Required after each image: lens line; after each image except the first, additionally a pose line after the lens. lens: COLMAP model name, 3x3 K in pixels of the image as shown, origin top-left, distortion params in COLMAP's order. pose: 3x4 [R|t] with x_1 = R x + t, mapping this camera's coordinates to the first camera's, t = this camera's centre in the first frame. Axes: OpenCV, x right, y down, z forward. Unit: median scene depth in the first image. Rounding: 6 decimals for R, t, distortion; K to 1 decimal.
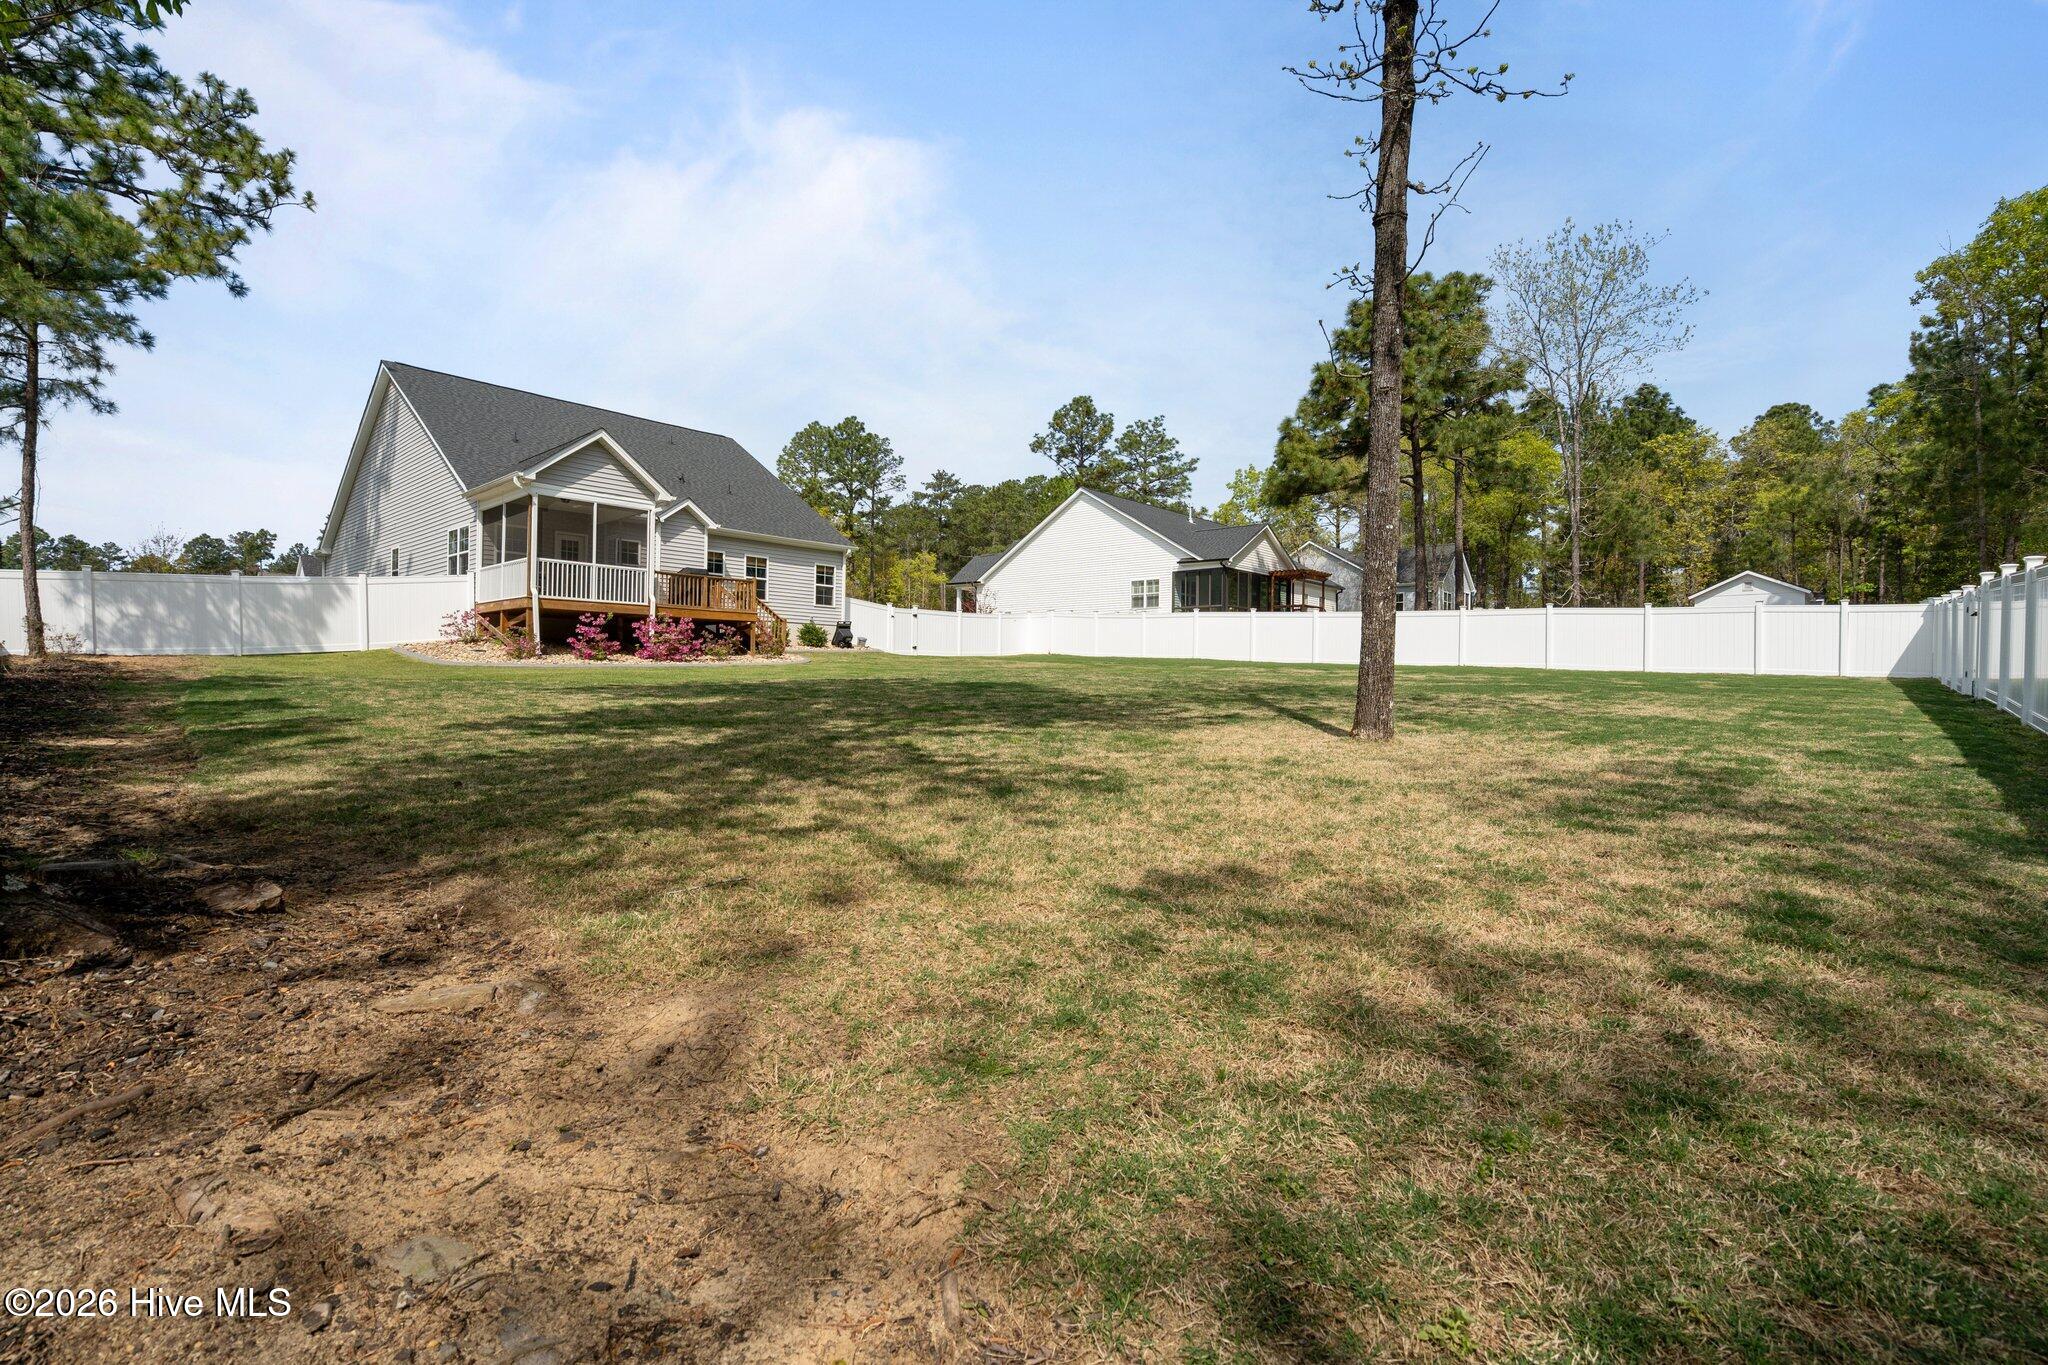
lens RADIAL K [[918.7, 0, 1024.0], [0, 918.7, 682.5], [0, 0, 1]] dist [-0.017666, 0.000059]
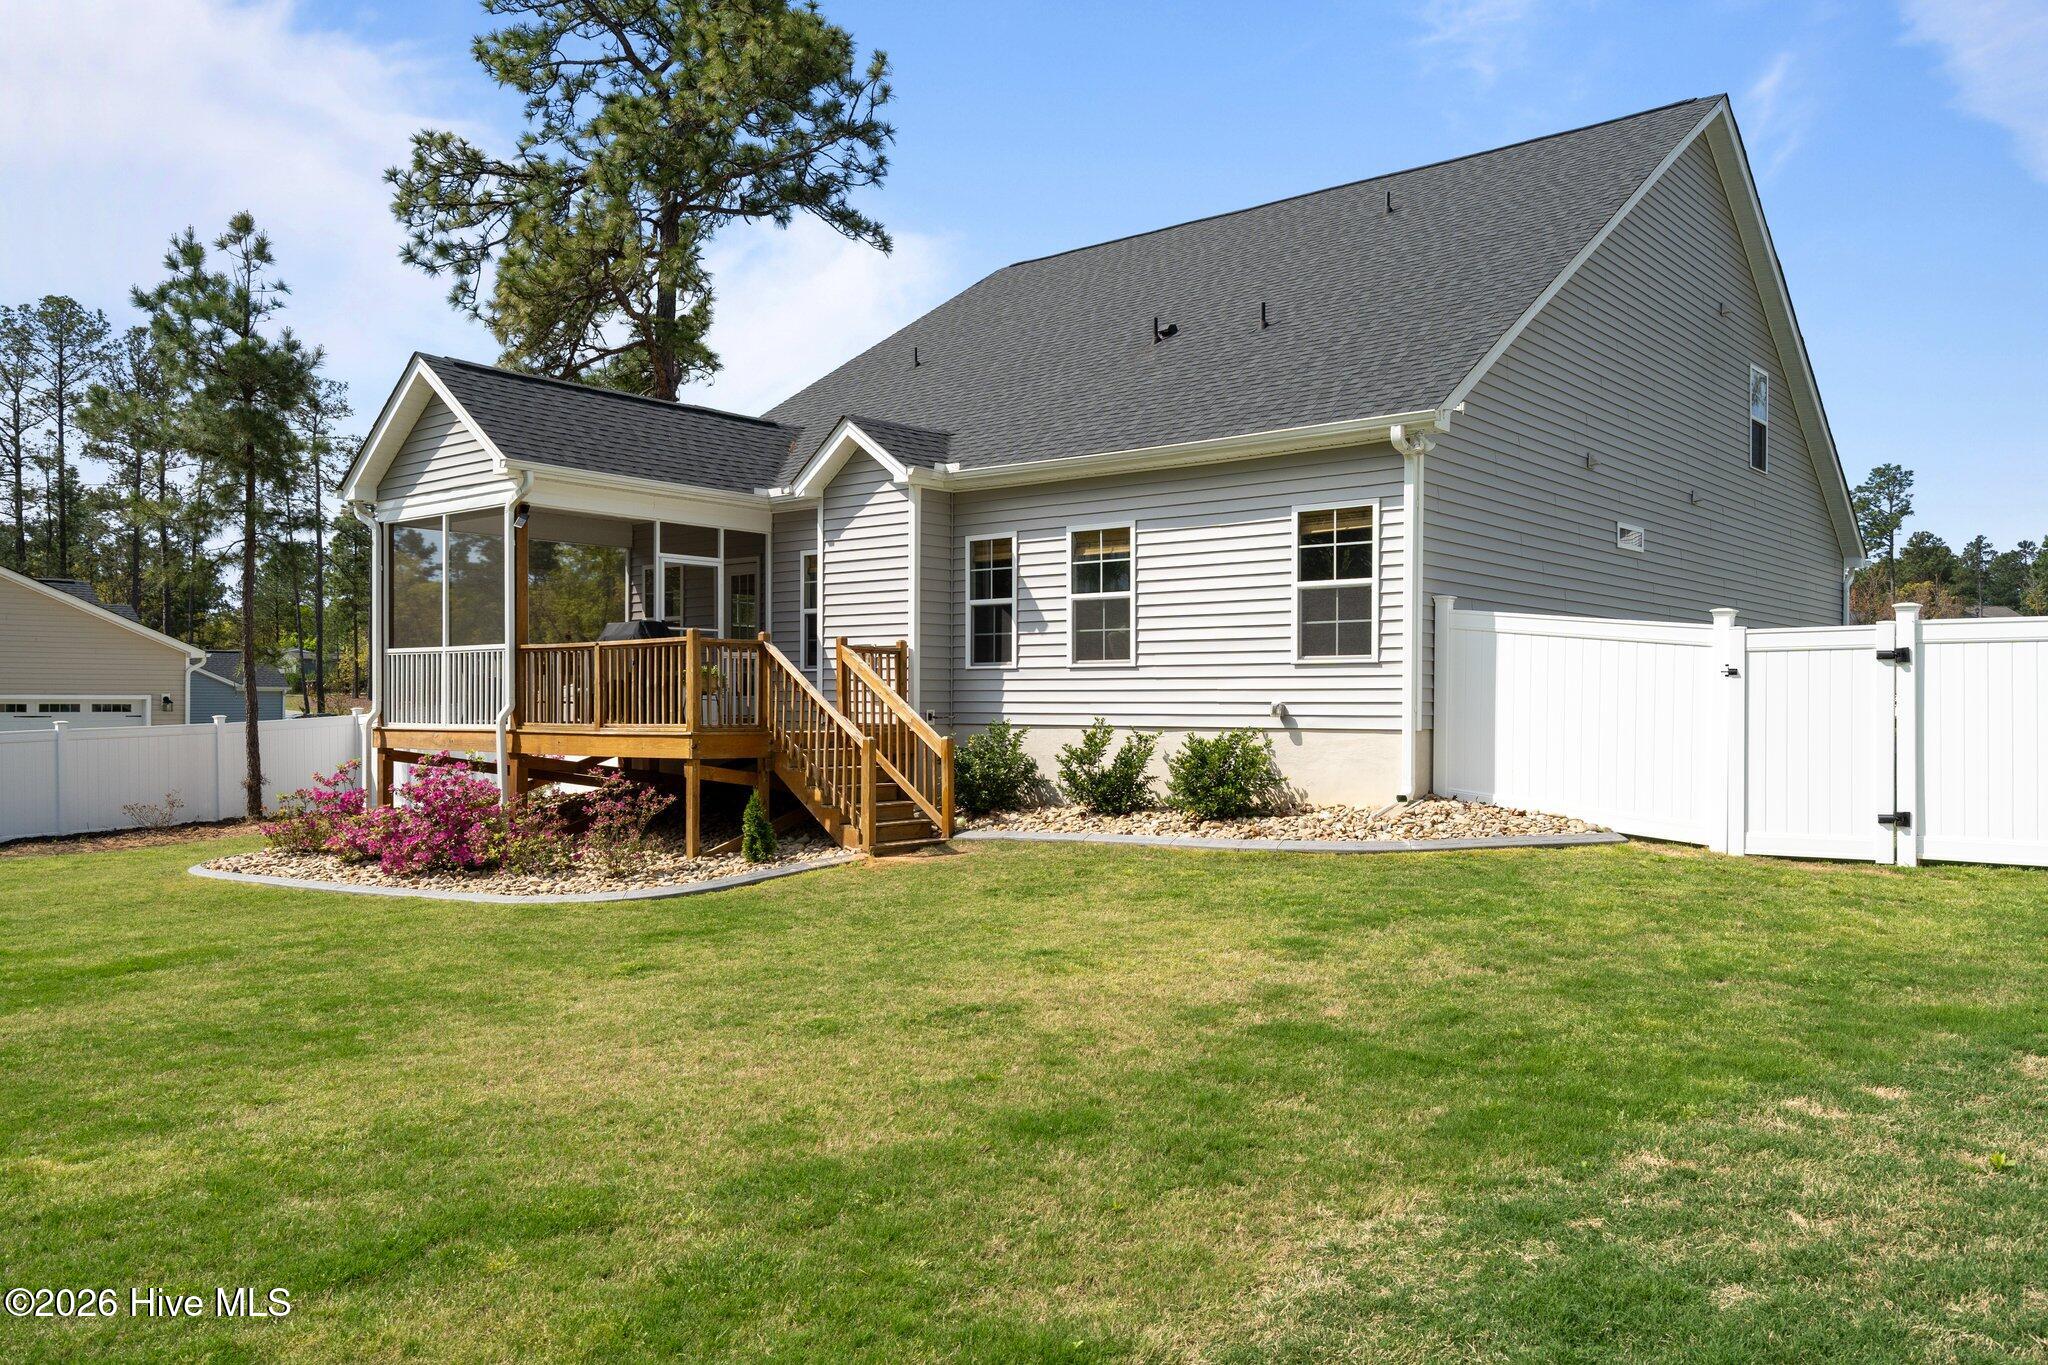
lens RADIAL K [[1558.2, 0, 986.6], [0, 1558.2, 693.2], [0, 0, 1]] dist [-0.009366, -0.002708]
pose [[0.018171, -0.030341, -0.999374, 0.231712], [-0.011486, 0.999467, -0.030552, -0.058138], [0.999769, 0.012034, 0.017813, 0.886215]]
